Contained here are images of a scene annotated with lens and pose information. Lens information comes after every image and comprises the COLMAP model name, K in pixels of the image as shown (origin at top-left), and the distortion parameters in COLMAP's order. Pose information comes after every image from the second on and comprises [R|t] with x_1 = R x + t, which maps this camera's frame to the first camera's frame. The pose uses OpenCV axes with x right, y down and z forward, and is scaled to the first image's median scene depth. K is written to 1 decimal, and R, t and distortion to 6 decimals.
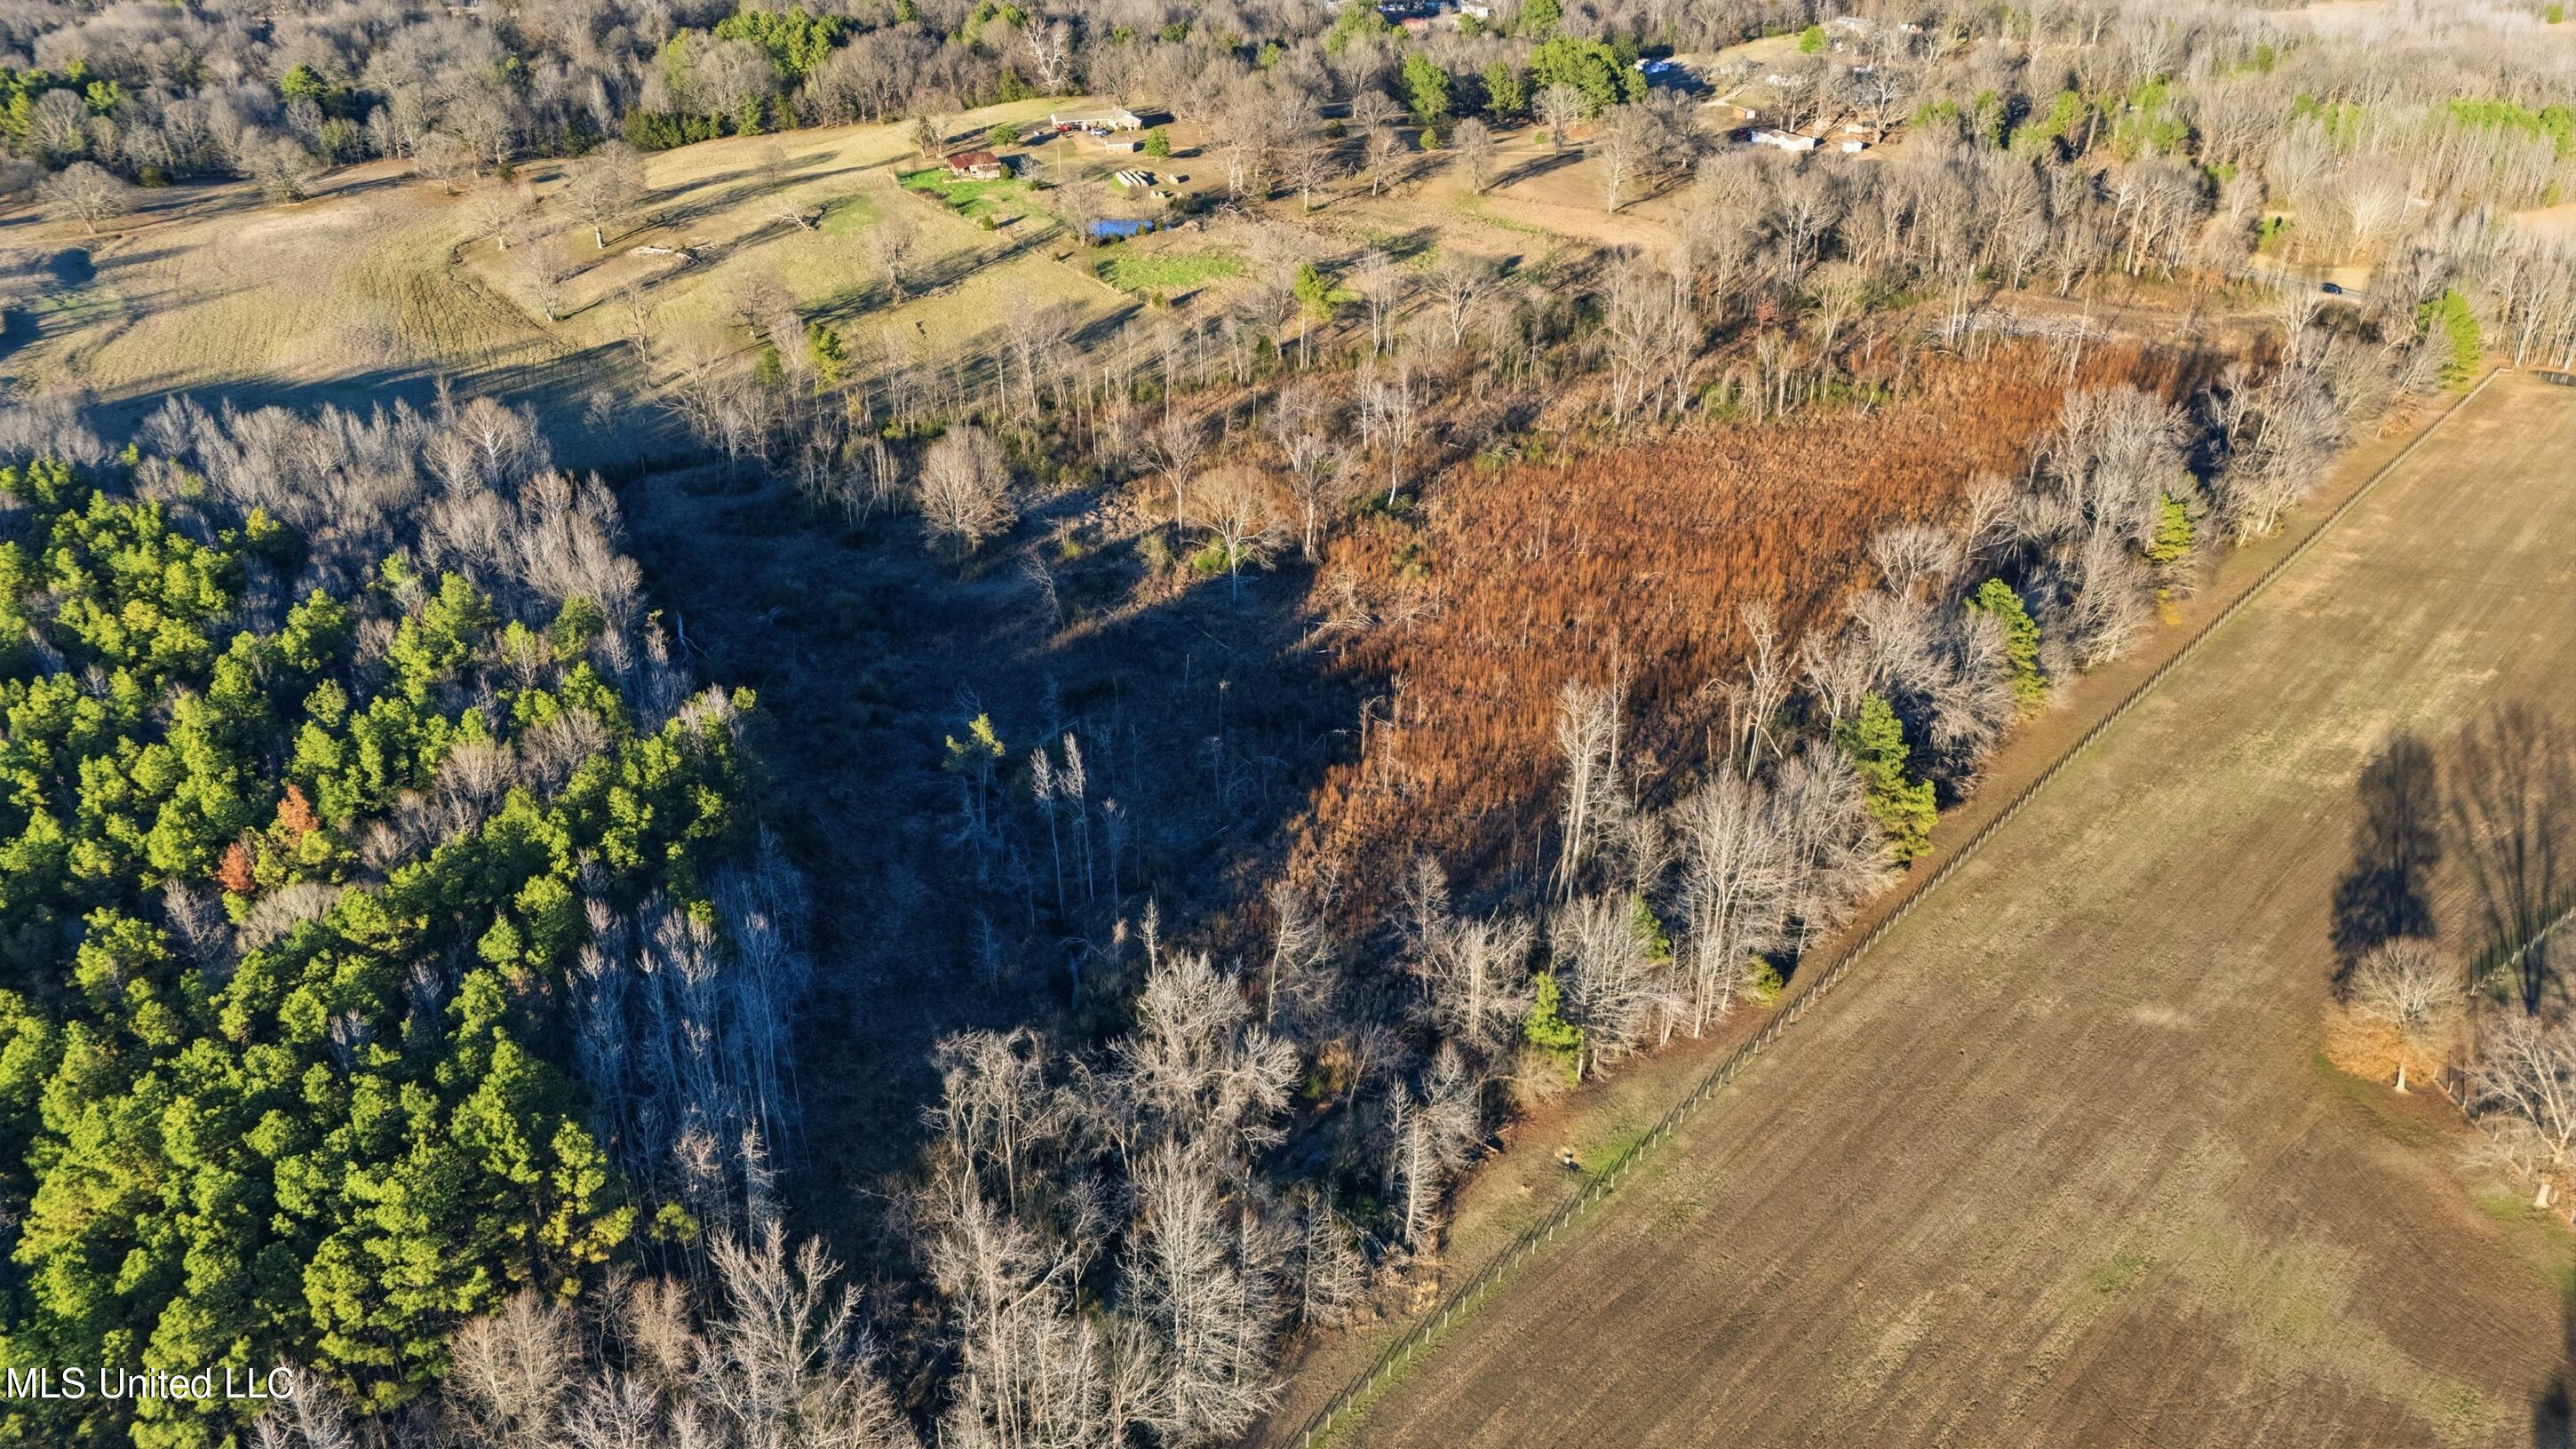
lens RADIAL K [[1871.9, 0, 1282.2], [0, 1871.9, 728.4], [0, 0, 1]] dist [0.056601, -0.046654]
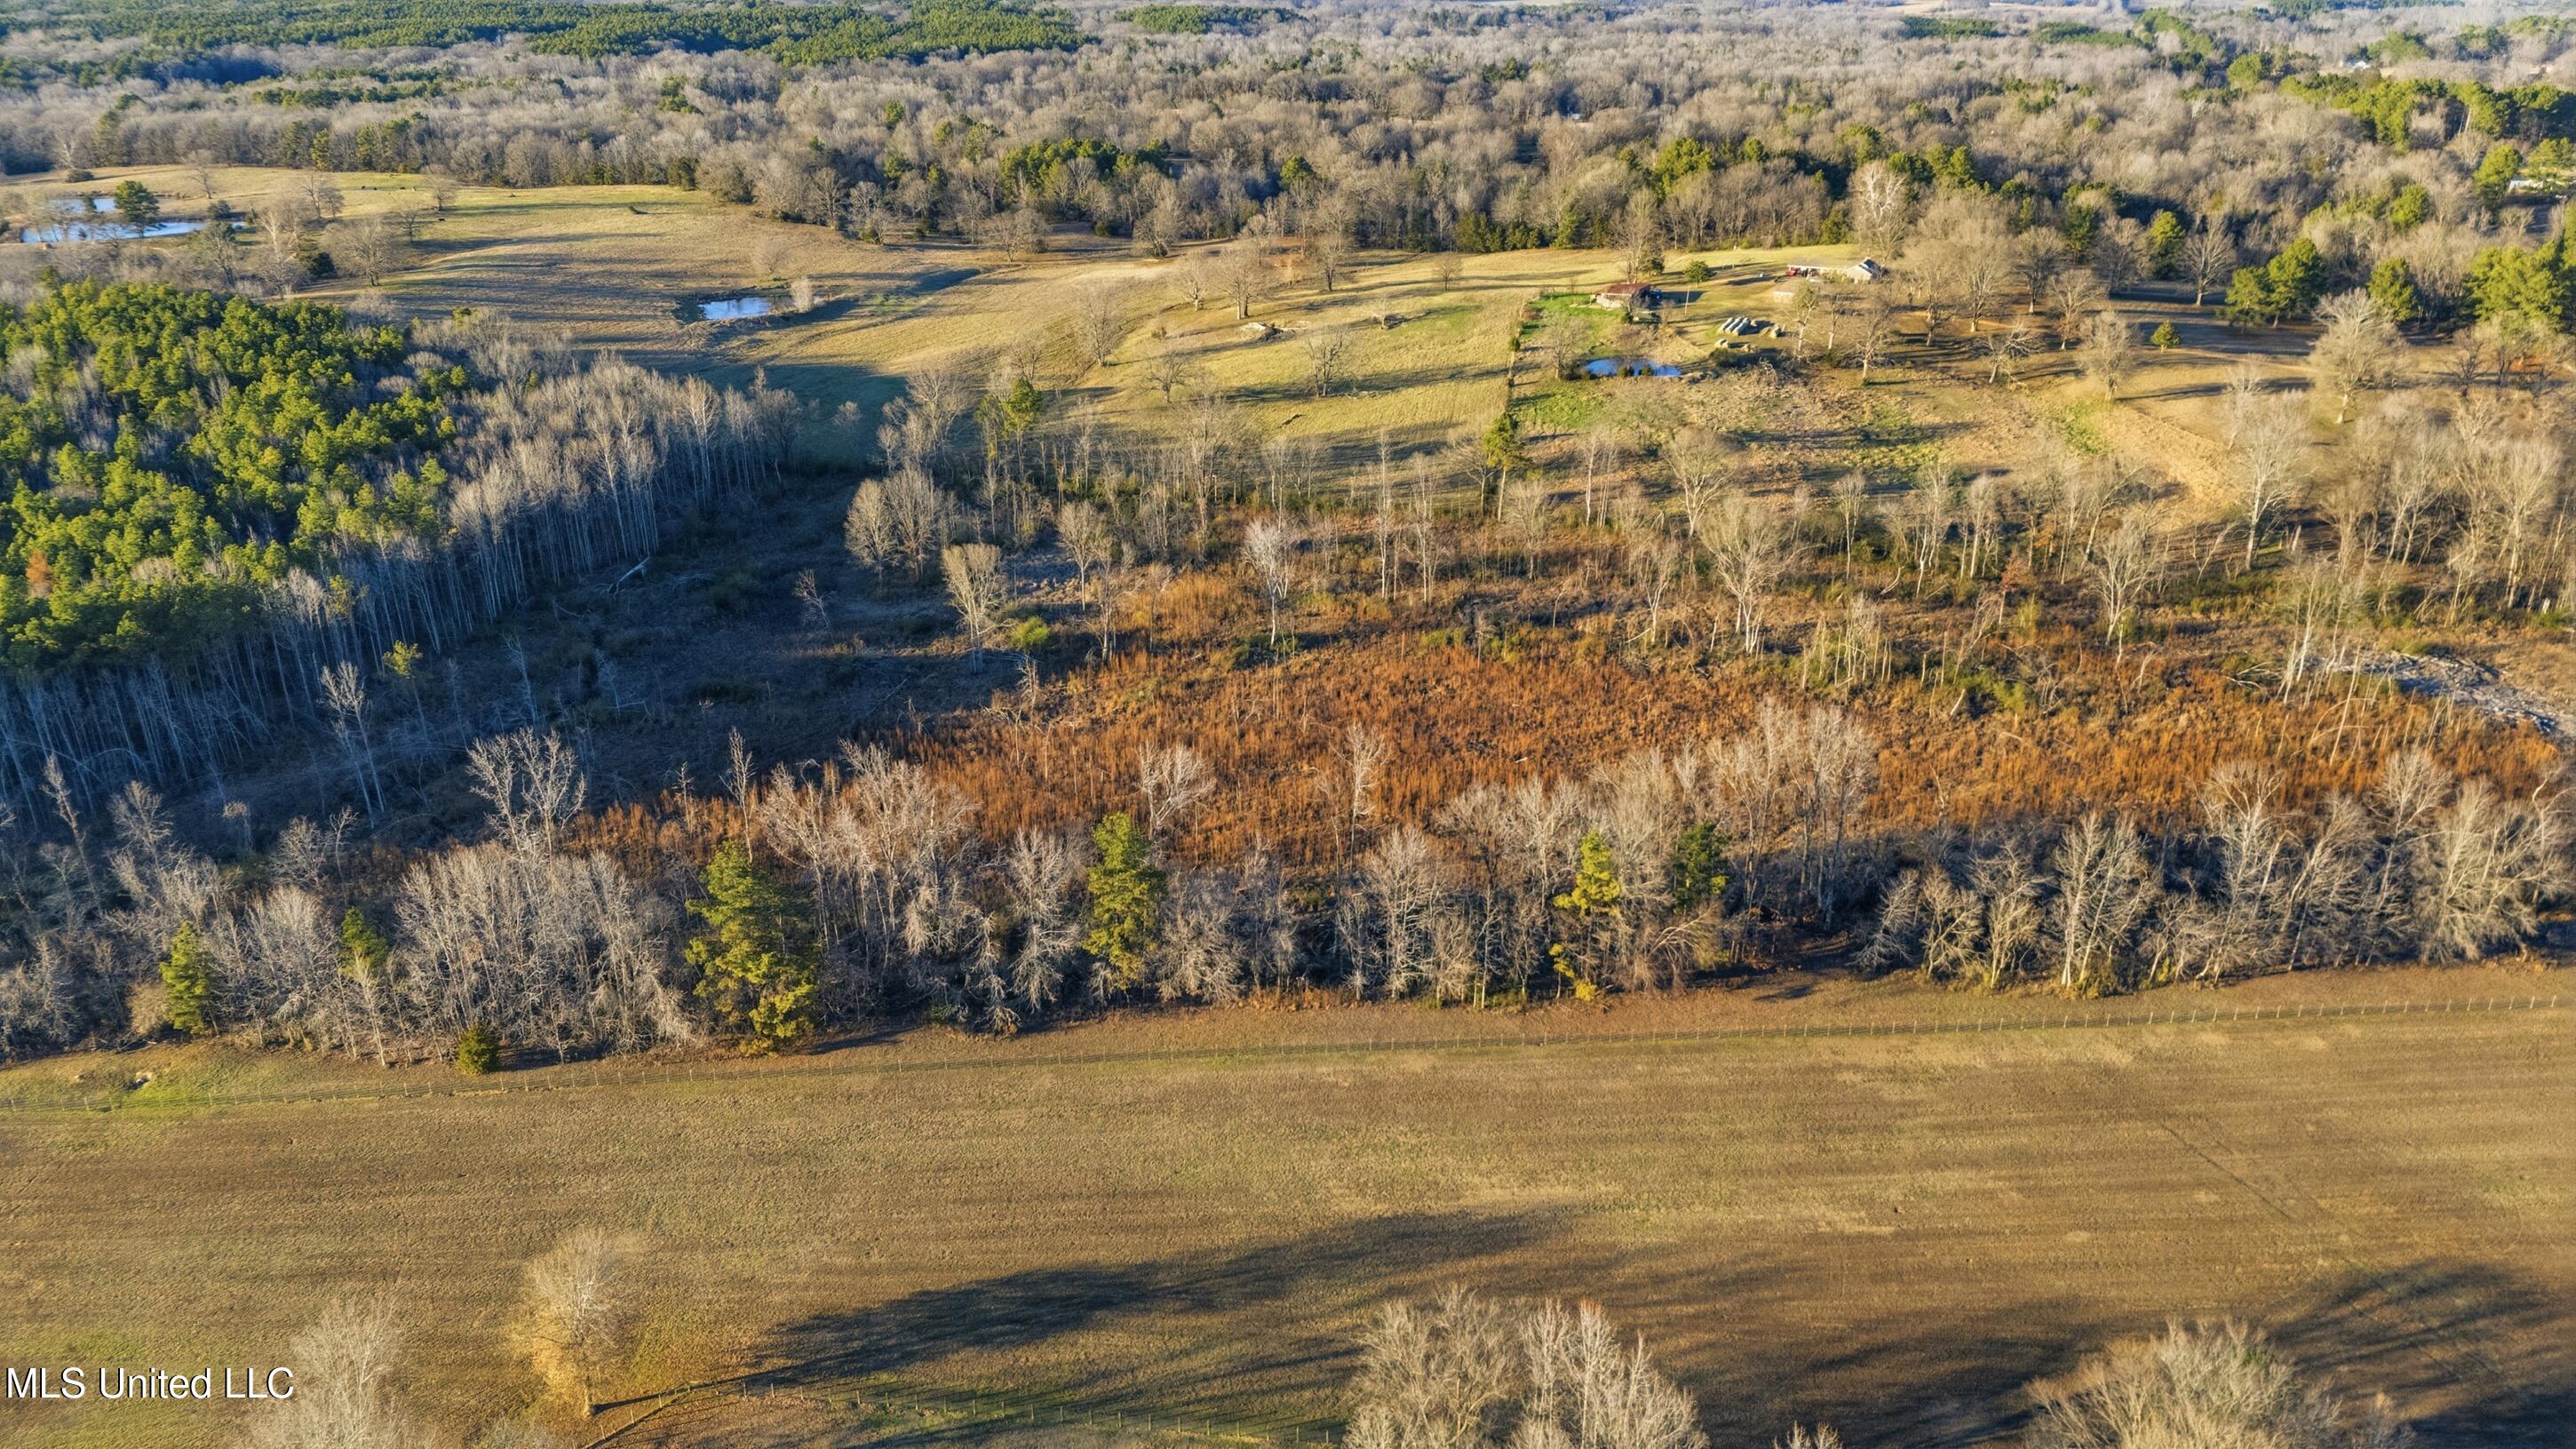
lens RADIAL K [[1871.9, 0, 1286.6], [0, 1871.9, 739.4], [0, 0, 1]] dist [0.056601, -0.046654]
pose [[0.711063, 0.275234, -0.647021, 0.812682], [-0.309832, 0.948698, 0.063064, -0.158148], [0.631185, 0.155625, 0.759860, 0.315702]]
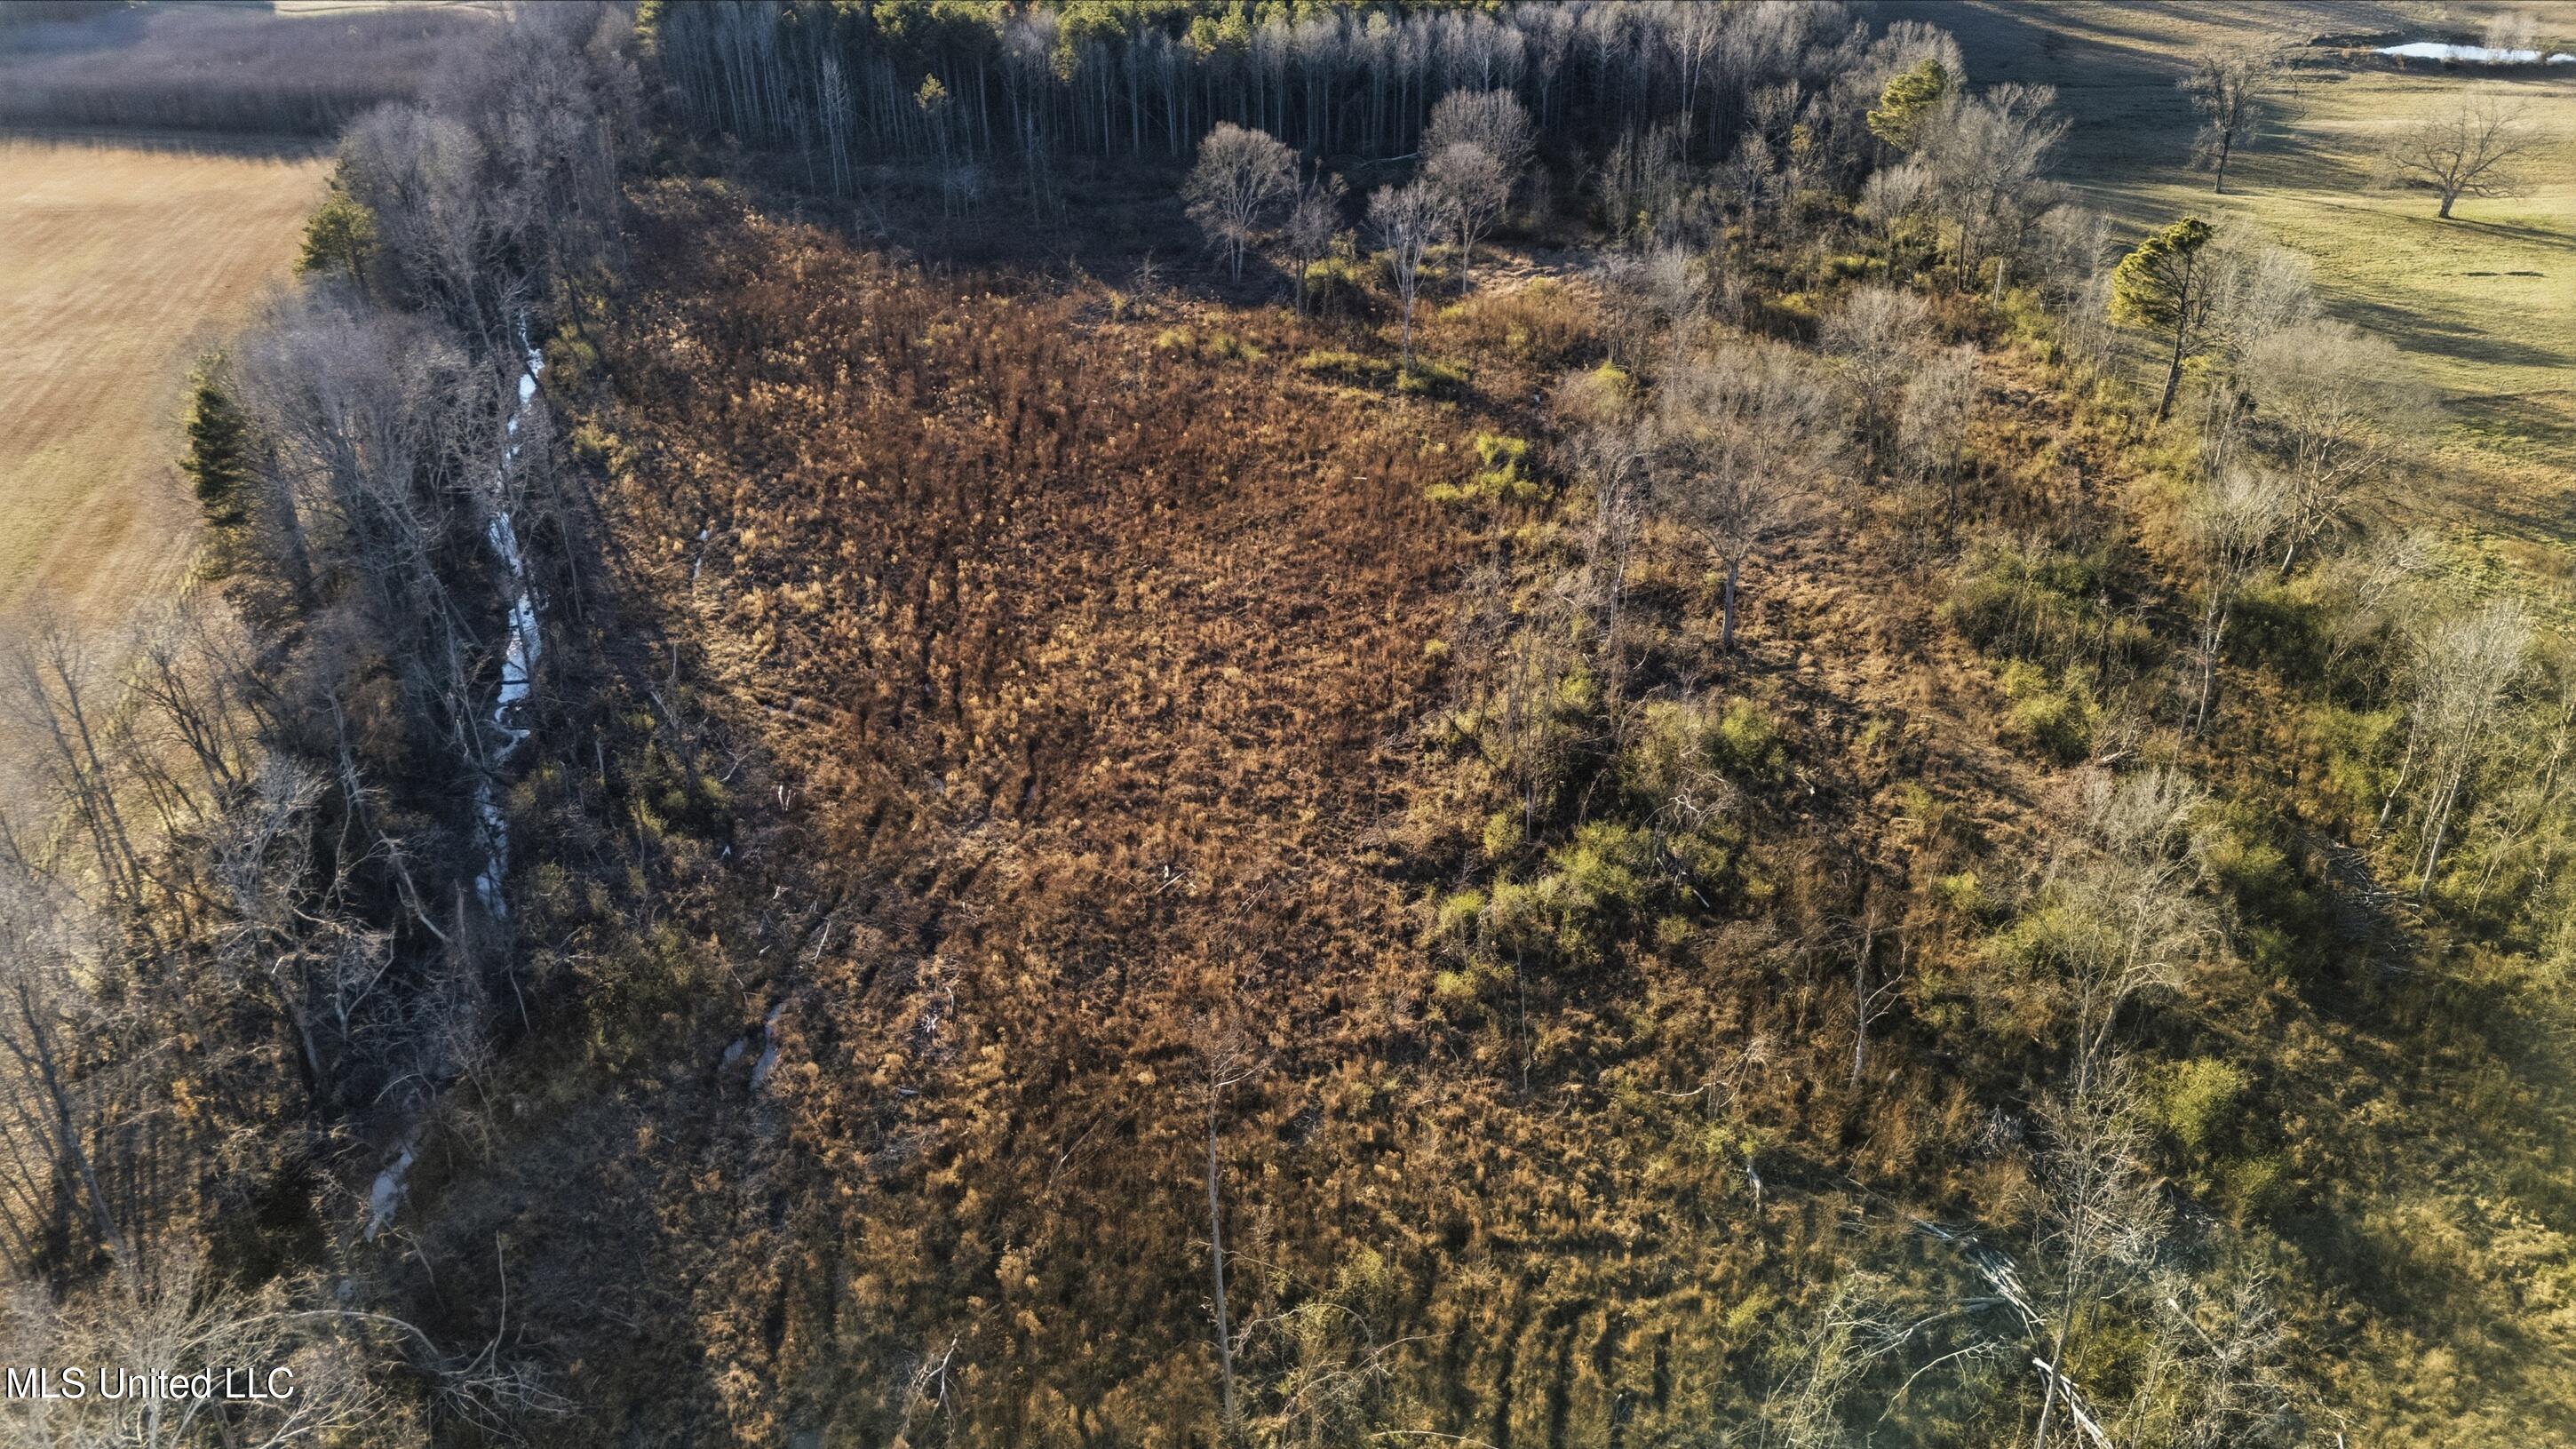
lens RADIAL K [[1871.9, 0, 1280.2], [0, 1871.9, 731.8], [0, 0, 1]] dist [0.056601, -0.046654]
pose [[-0.528808, 0.391482, -0.753063, 0.743227], [-0.373957, 0.689037, 0.620794, -0.503452], [0.761918, 0.609893, -0.217970, 1.378138]]
